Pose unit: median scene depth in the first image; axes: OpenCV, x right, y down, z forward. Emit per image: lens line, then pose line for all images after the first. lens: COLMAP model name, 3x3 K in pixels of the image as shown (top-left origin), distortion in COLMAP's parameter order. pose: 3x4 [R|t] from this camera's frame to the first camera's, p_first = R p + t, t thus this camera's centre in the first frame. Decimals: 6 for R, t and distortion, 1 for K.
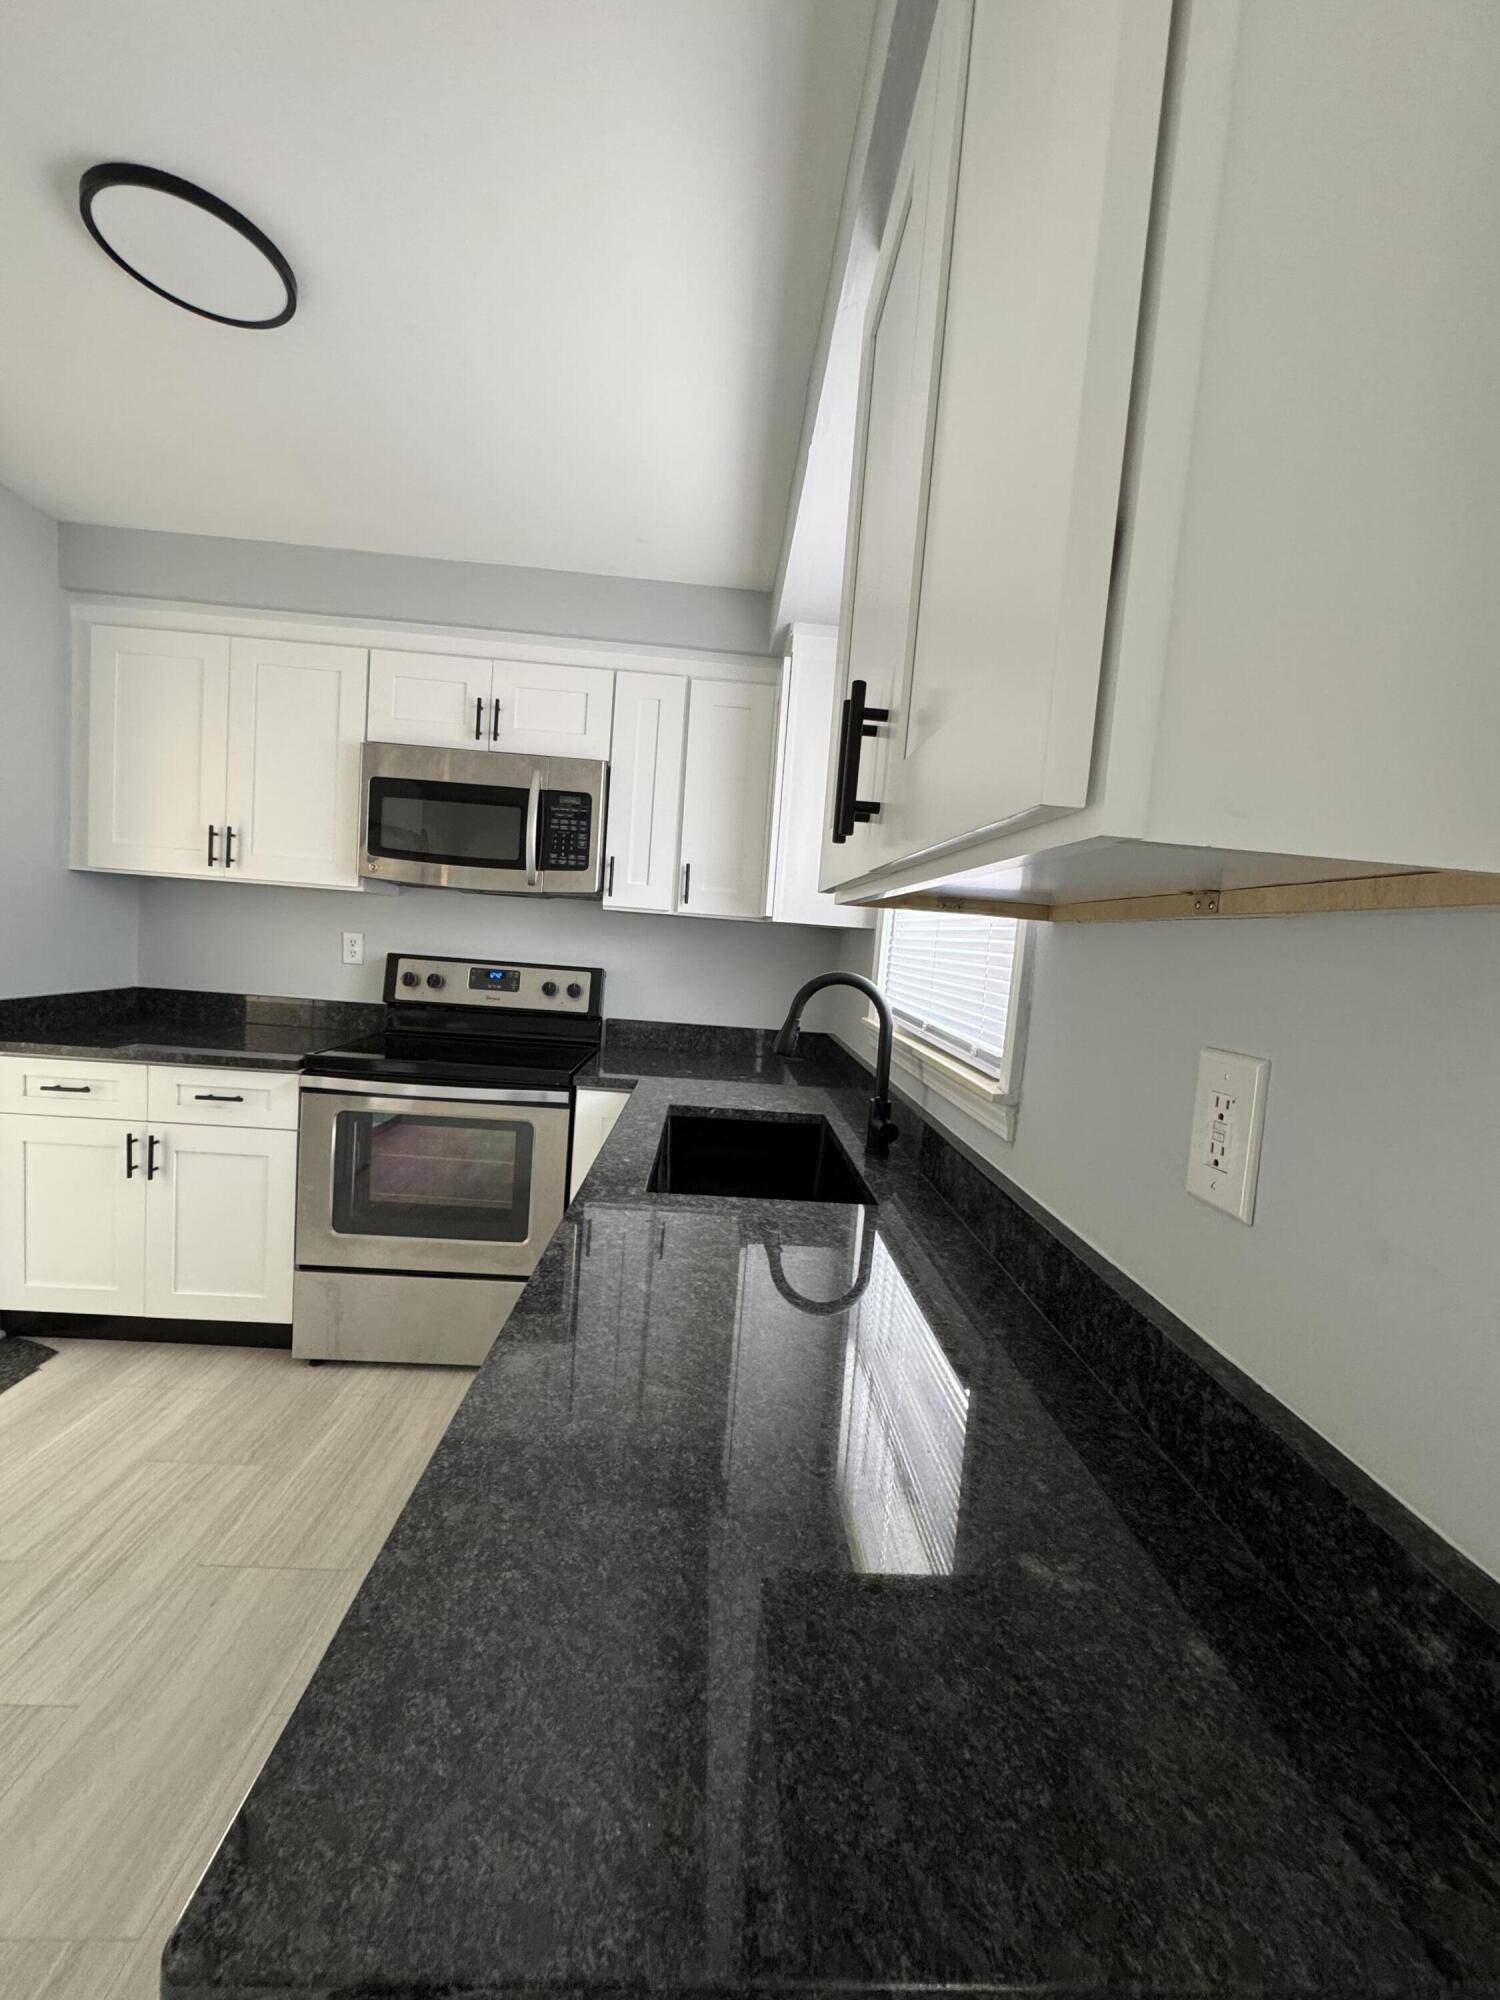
lens RADIAL K [[799.3, 0, 760.0], [0, 799.3, 1000.2], [0, 0, 1]] dist [0.001102, 0.000619]
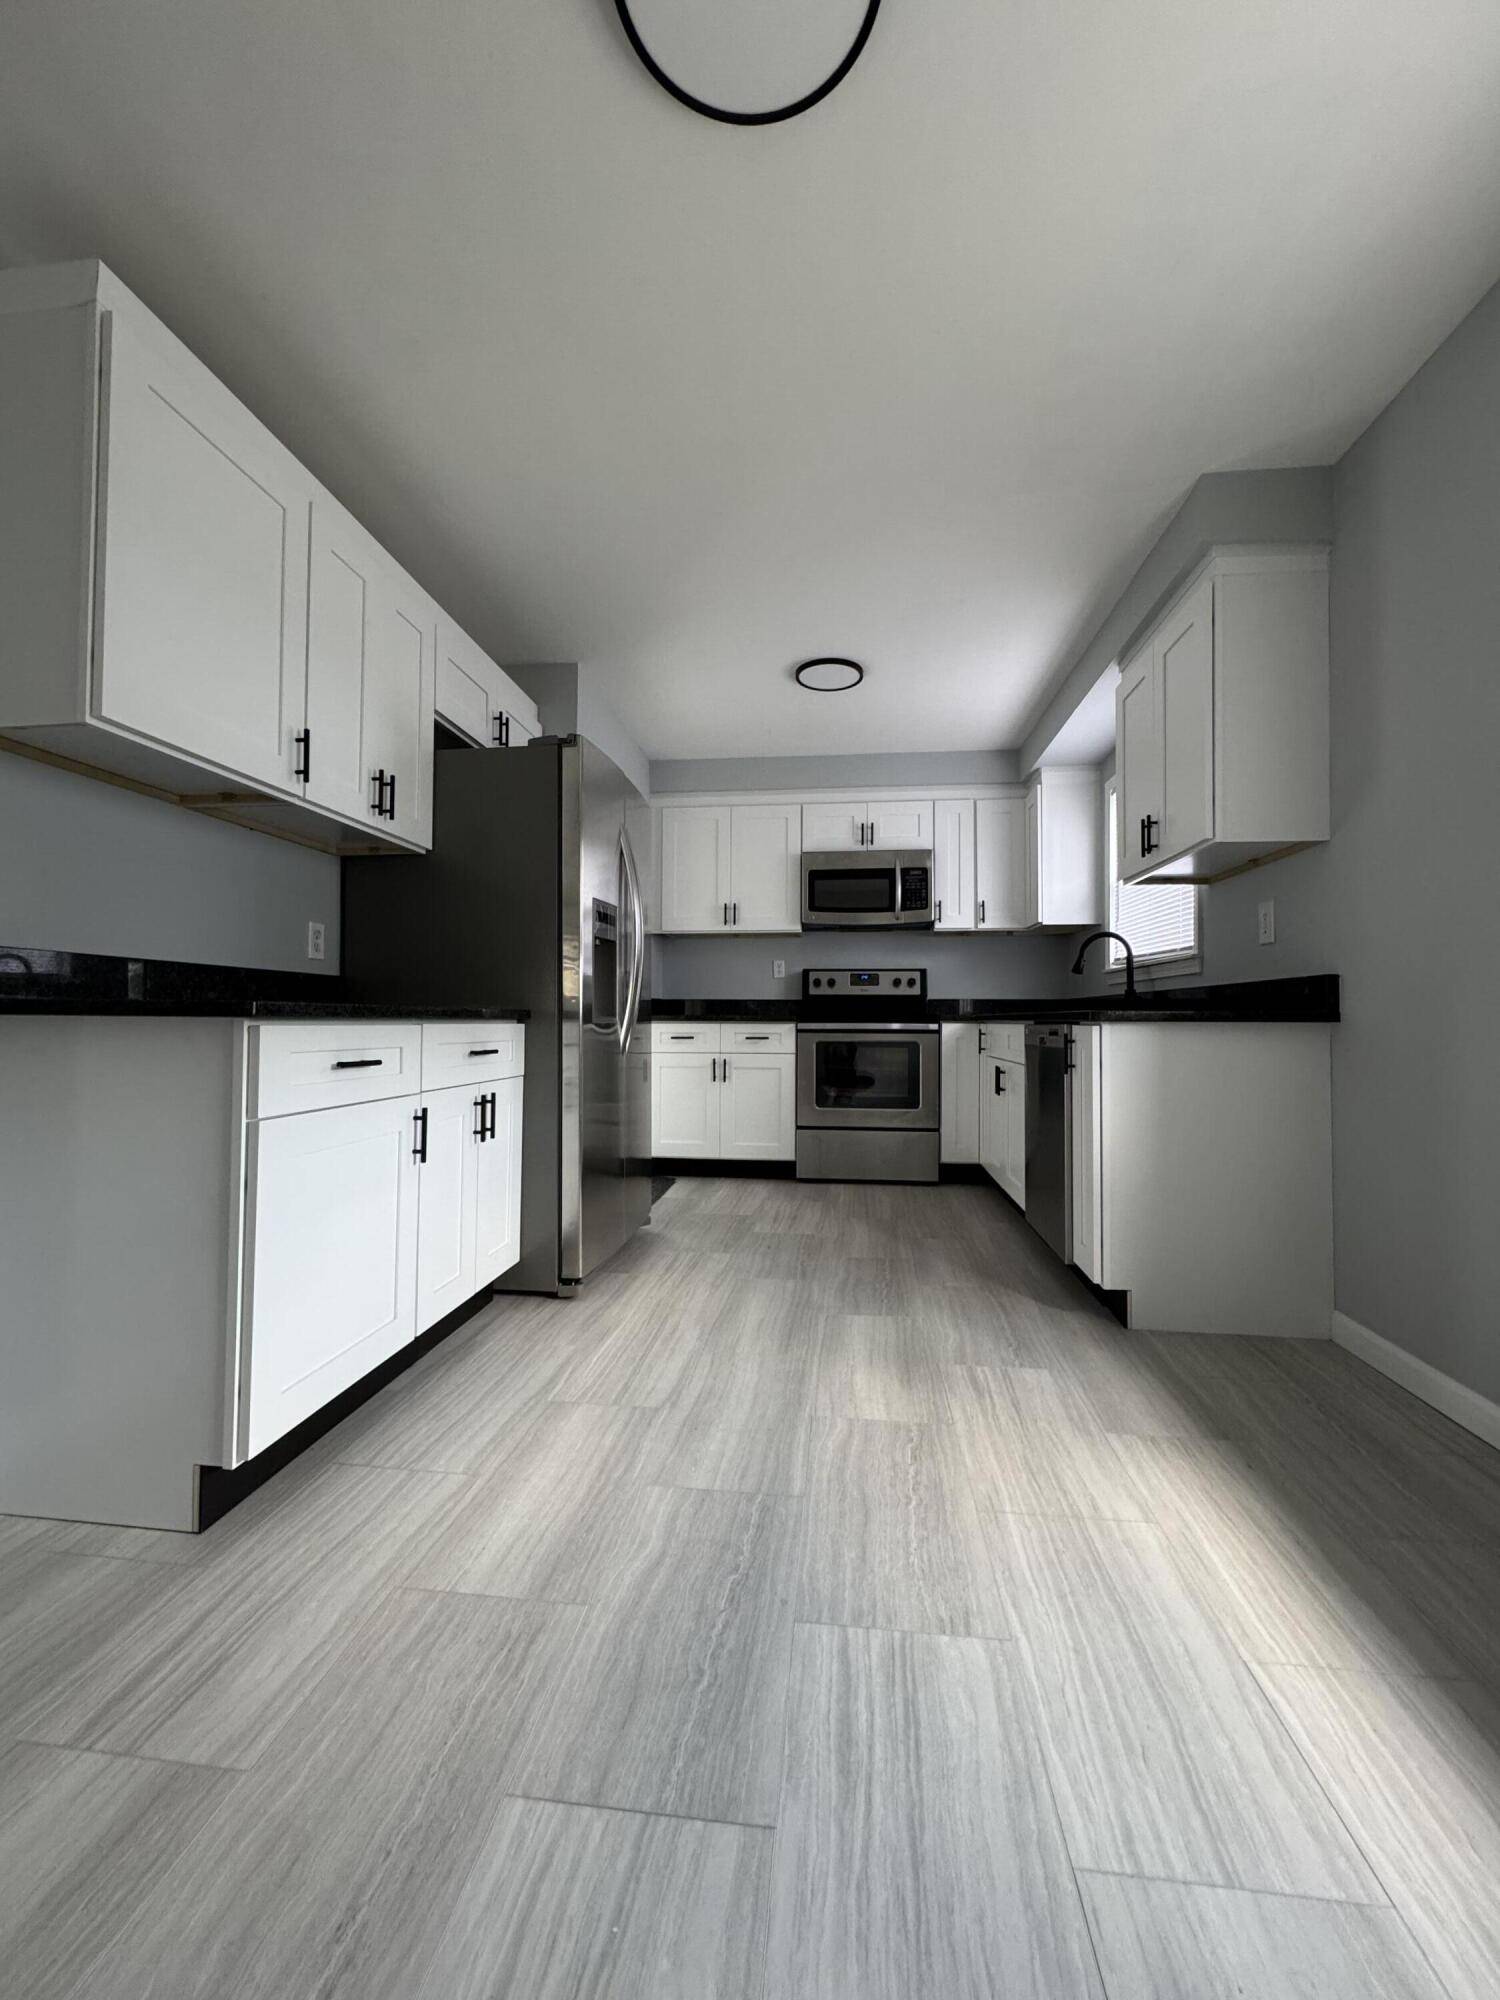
lens RADIAL K [[799.3, 0, 759.9], [0, 799.3, 994.2], [0, 0, 1]] dist [0.001102, 0.000619]
pose [[0.984573, -0.074948, -0.158110, -0.319190], [0.056564, 0.991433, -0.117732, 0.220725], [0.165579, 0.106973, 0.980378, -0.818239]]
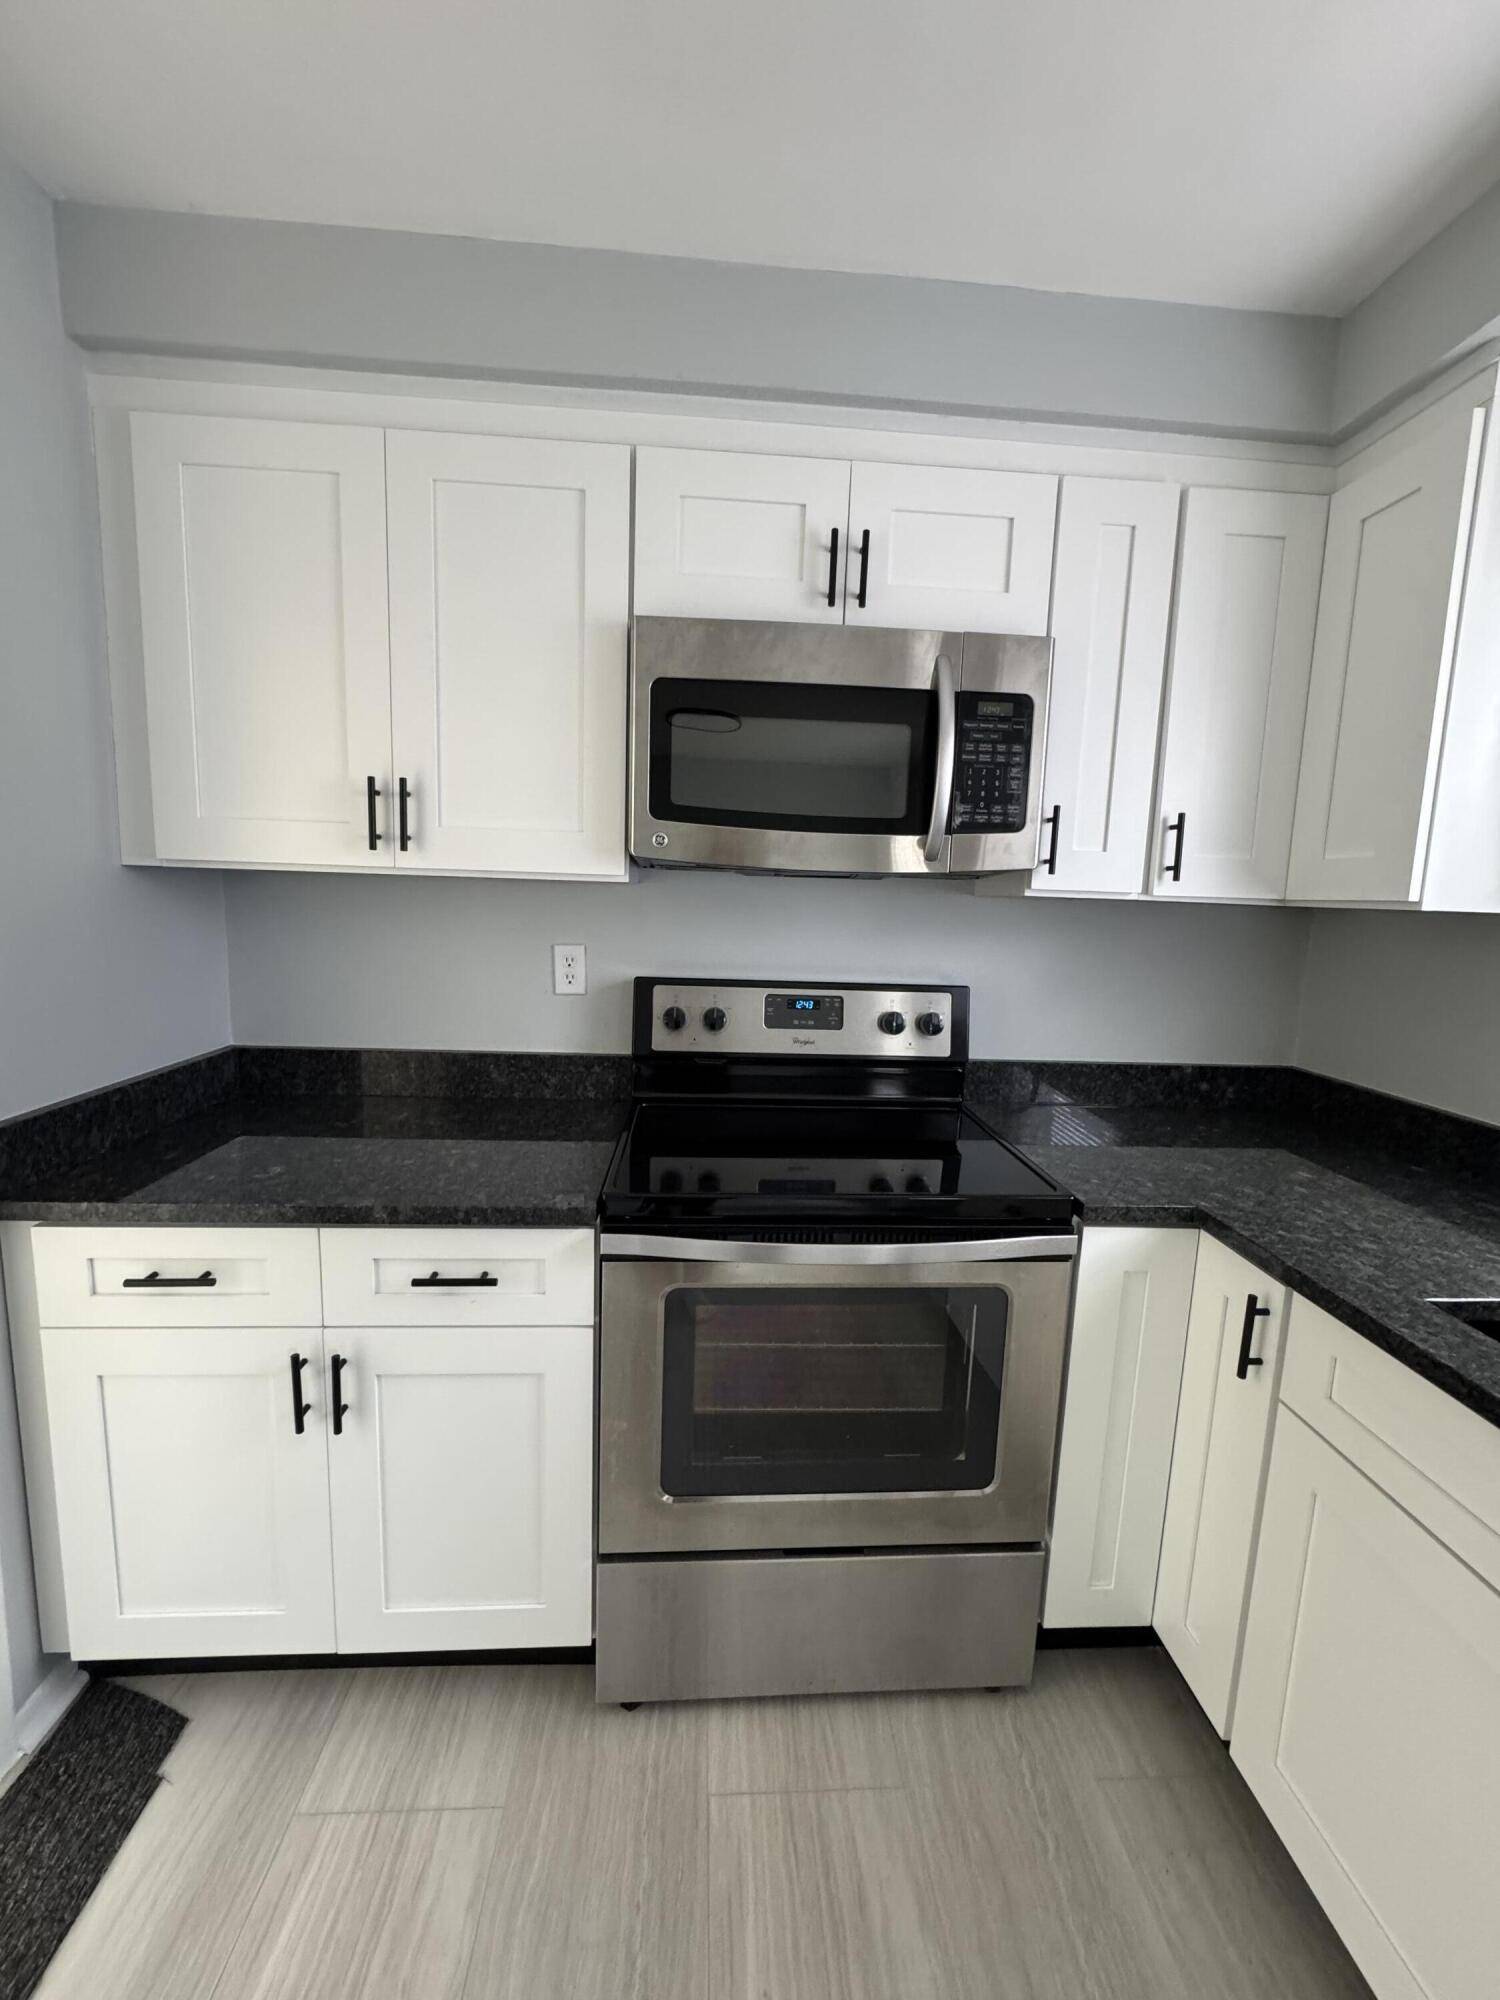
lens RADIAL K [[799.3, 0, 762.3], [0, 799.3, 1000.2], [0, 0, 1]] dist [0.001102, 0.000619]
pose [[0.999035, -0.042033, 0.012757, -0.419575], [0.041253, 0.997566, 0.056221, -0.080655], [-0.015089, -0.055641, 0.998337, 0.418063]]
